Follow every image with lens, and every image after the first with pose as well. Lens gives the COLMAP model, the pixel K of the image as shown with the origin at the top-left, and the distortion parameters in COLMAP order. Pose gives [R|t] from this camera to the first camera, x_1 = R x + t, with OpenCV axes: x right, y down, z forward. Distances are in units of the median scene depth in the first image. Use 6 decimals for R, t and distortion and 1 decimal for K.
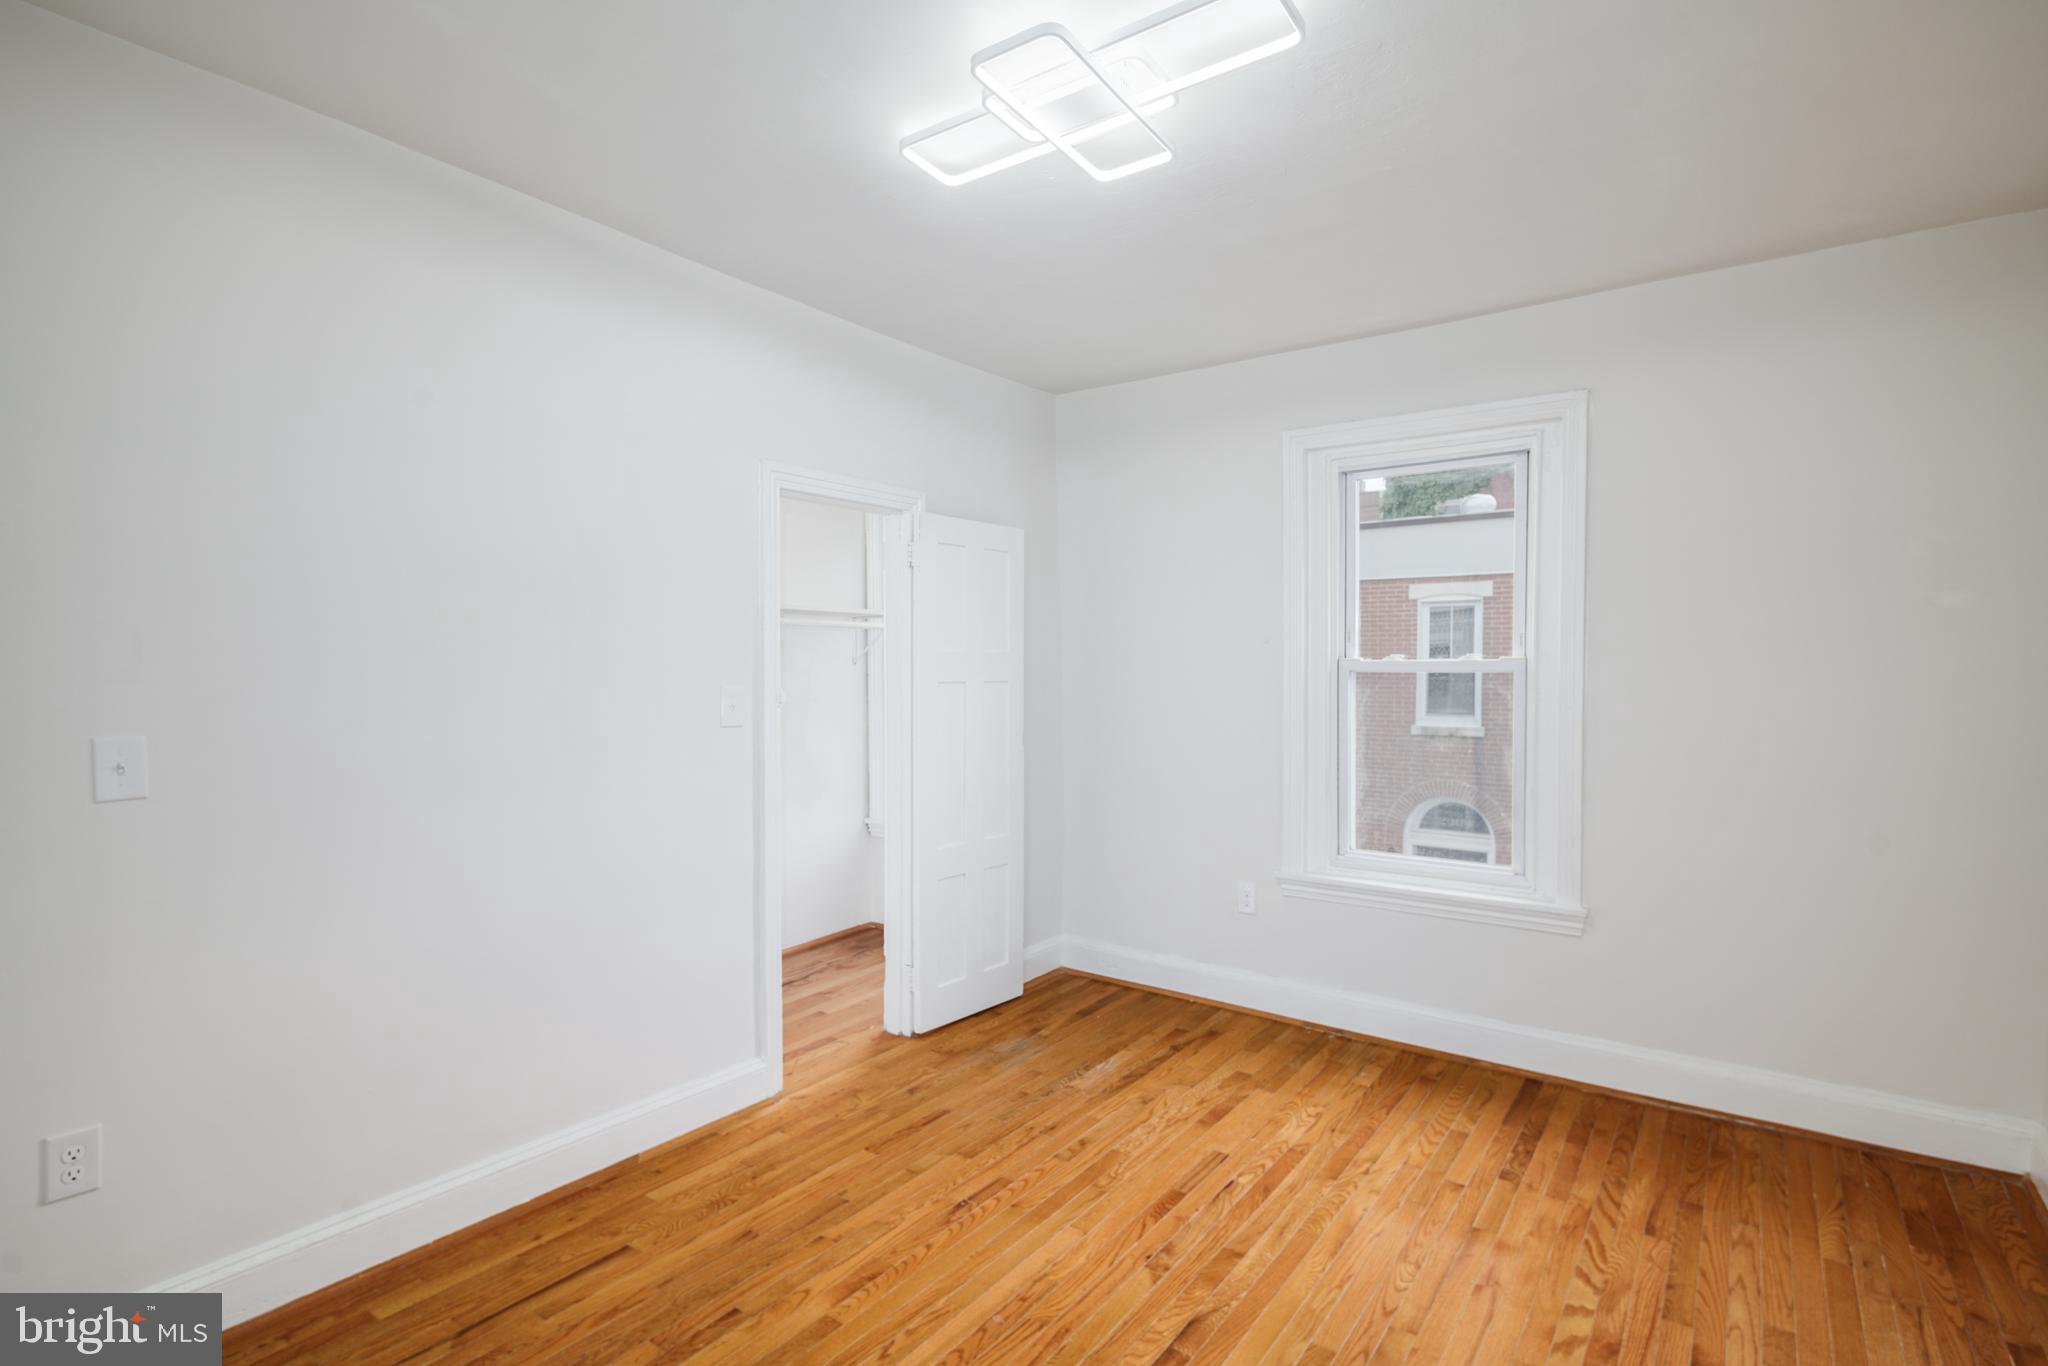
lens RADIAL K [[996.8, 0, 1026.3], [0, 996.8, 692.3], [0, 0, 1]] dist [0.001753, -0.002533]
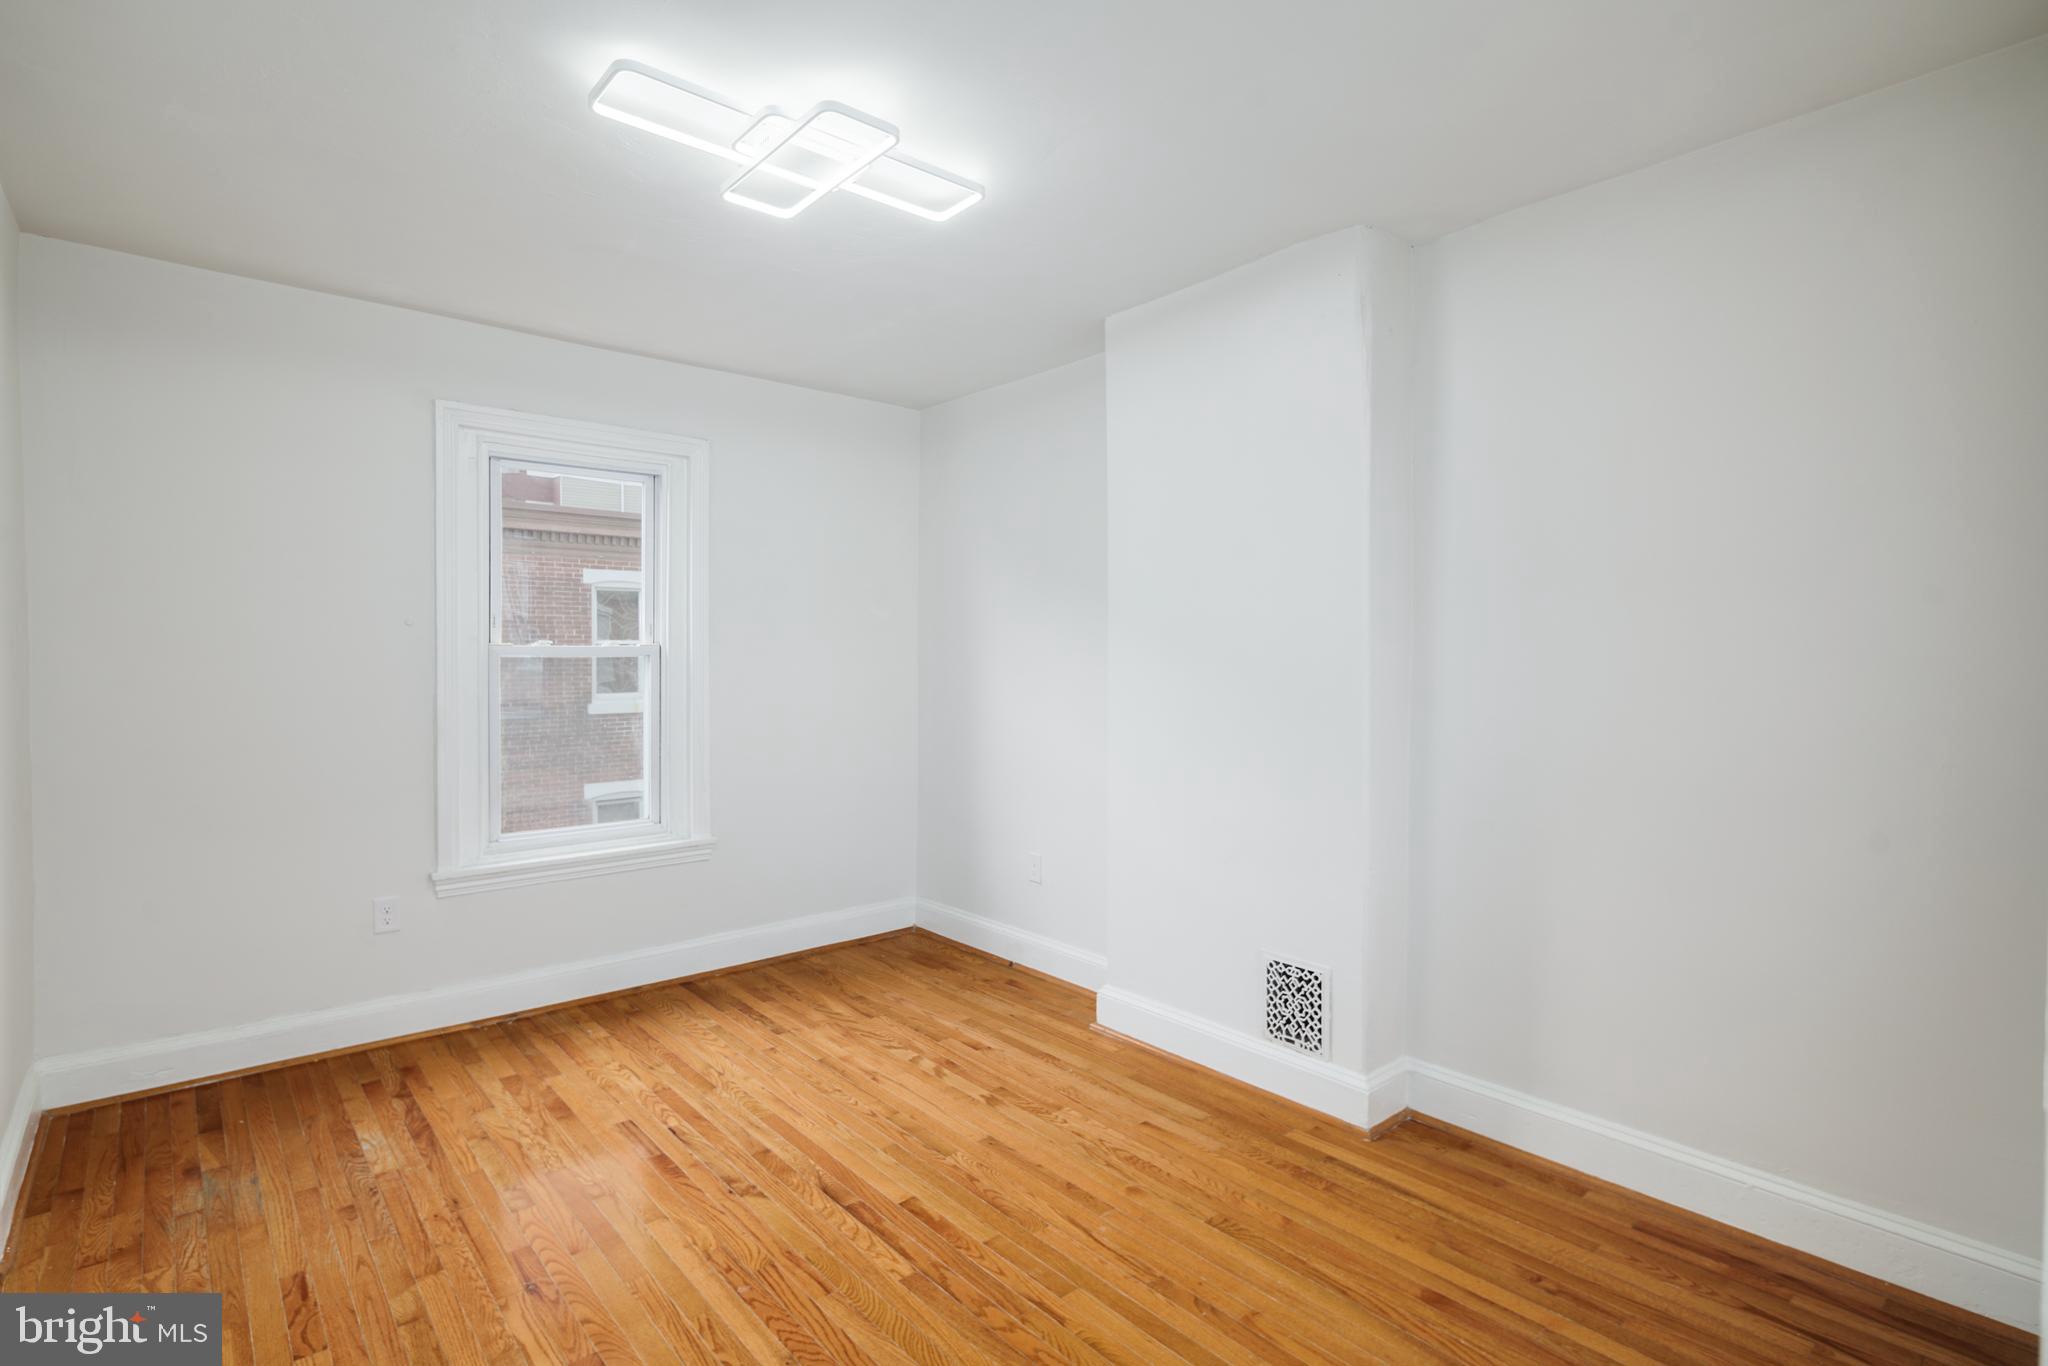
lens RADIAL K [[977.4, 0, 1018.2], [0, 977.4, 661.8], [0, 0, 1]] dist [0.000624, -0.000743]
pose [[0.236499, -0.009162, 0.971588, -0.668951], [0.028198, 0.999599, 0.002562, -0.004312], [-0.971222, 0.026791, 0.236663, 0.343236]]
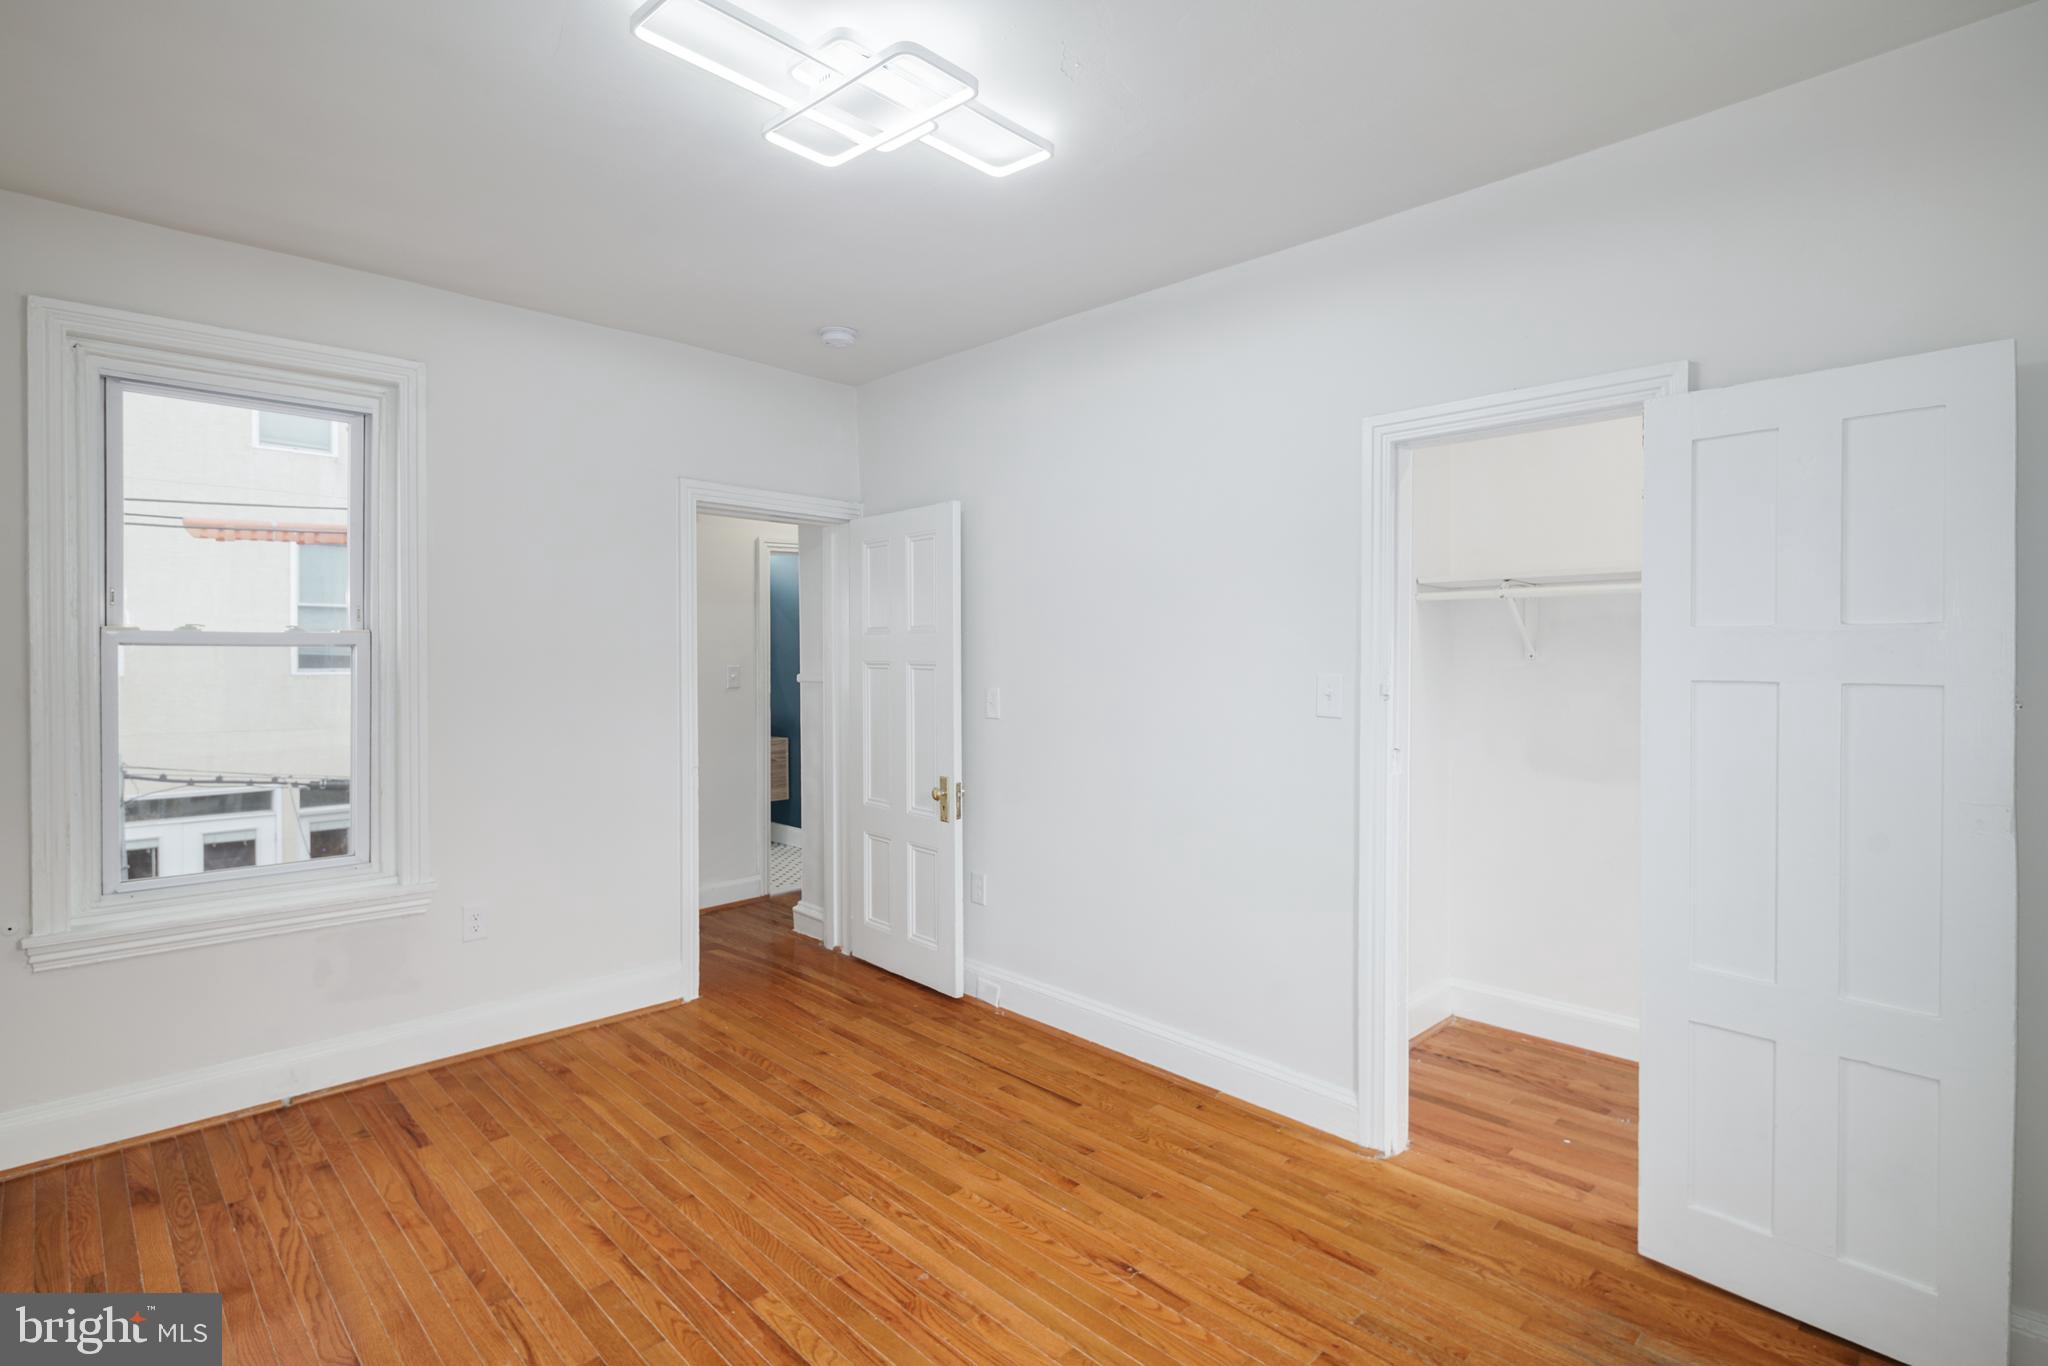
lens RADIAL K [[1005.2, 0, 1021.8], [0, 1005.2, 665.2], [0, 0, 1]] dist [0.002588, -0.001252]
pose [[-0.172922, 0.008662, -0.984897, 0.712690], [-0.027313, 0.999535, 0.013586, -0.020424], [0.984557, 0.029249, -0.172605, 0.914762]]
